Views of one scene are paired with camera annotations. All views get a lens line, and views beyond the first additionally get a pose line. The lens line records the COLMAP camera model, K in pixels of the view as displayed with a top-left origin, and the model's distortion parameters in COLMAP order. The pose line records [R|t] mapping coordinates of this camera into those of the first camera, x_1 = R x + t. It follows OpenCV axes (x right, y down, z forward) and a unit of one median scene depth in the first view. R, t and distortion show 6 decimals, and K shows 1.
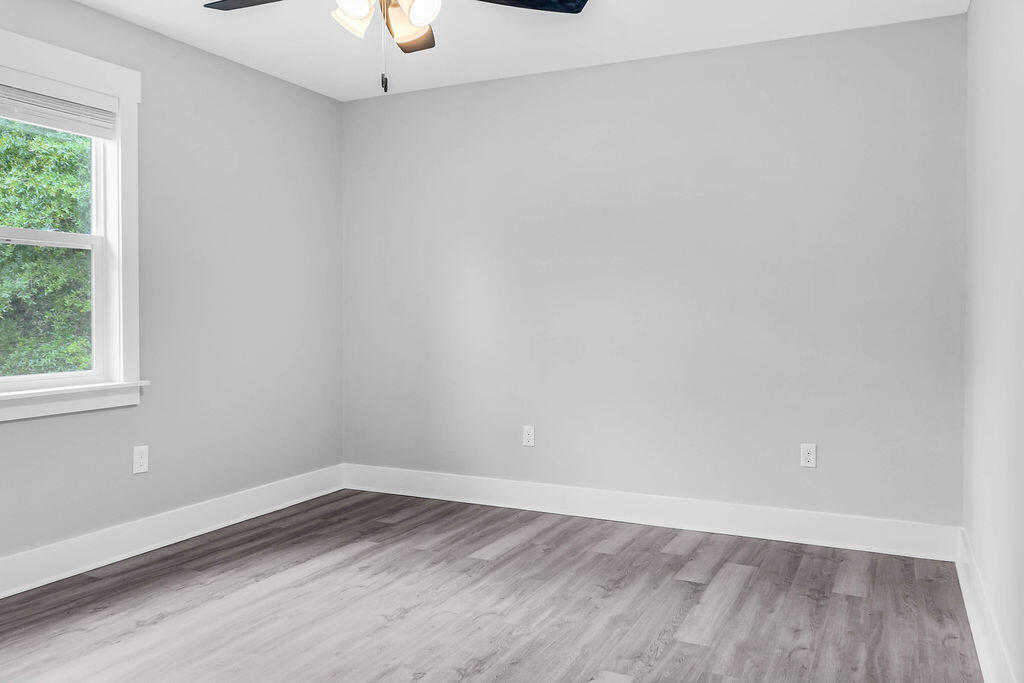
lens RADIAL K [[803.0, 0, 504.1], [0, 803.0, 312.9], [0, 0, 1]] dist [-0.010542, -0.003740]
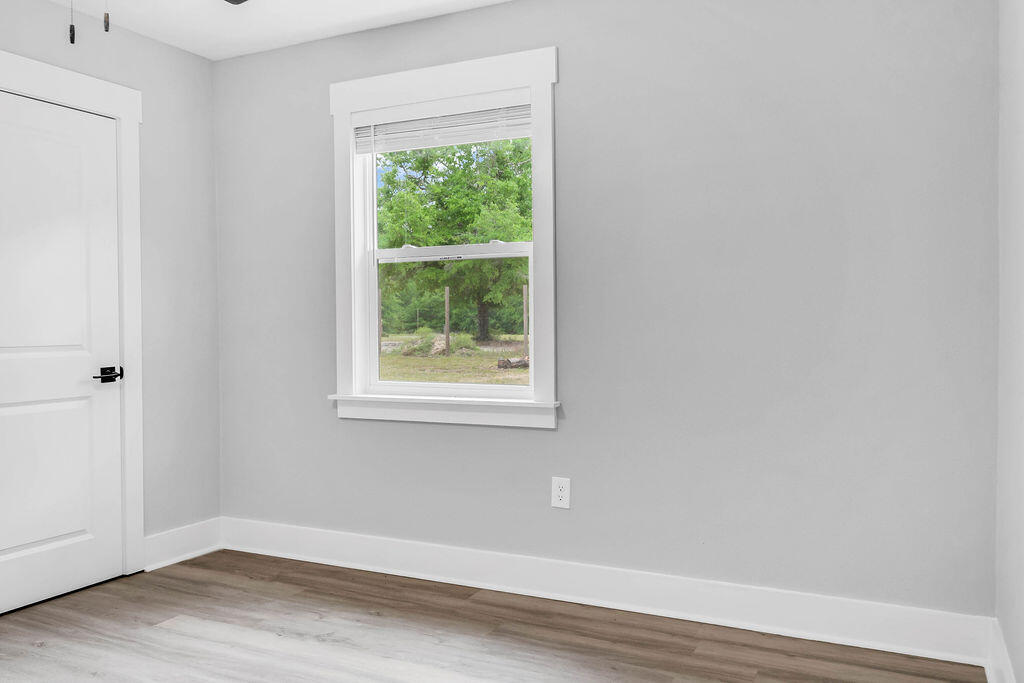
lens RADIAL K [[803.0, 0, 513.5], [0, 803.0, 339.1], [0, 0, 1]] dist [-0.010542, -0.003740]
pose [[-0.011856, 0.016659, -0.999791, 0.436289], [0.008855, 0.999824, 0.016555, 0.001550], [0.999890, -0.008657, -0.012002, 1.007639]]
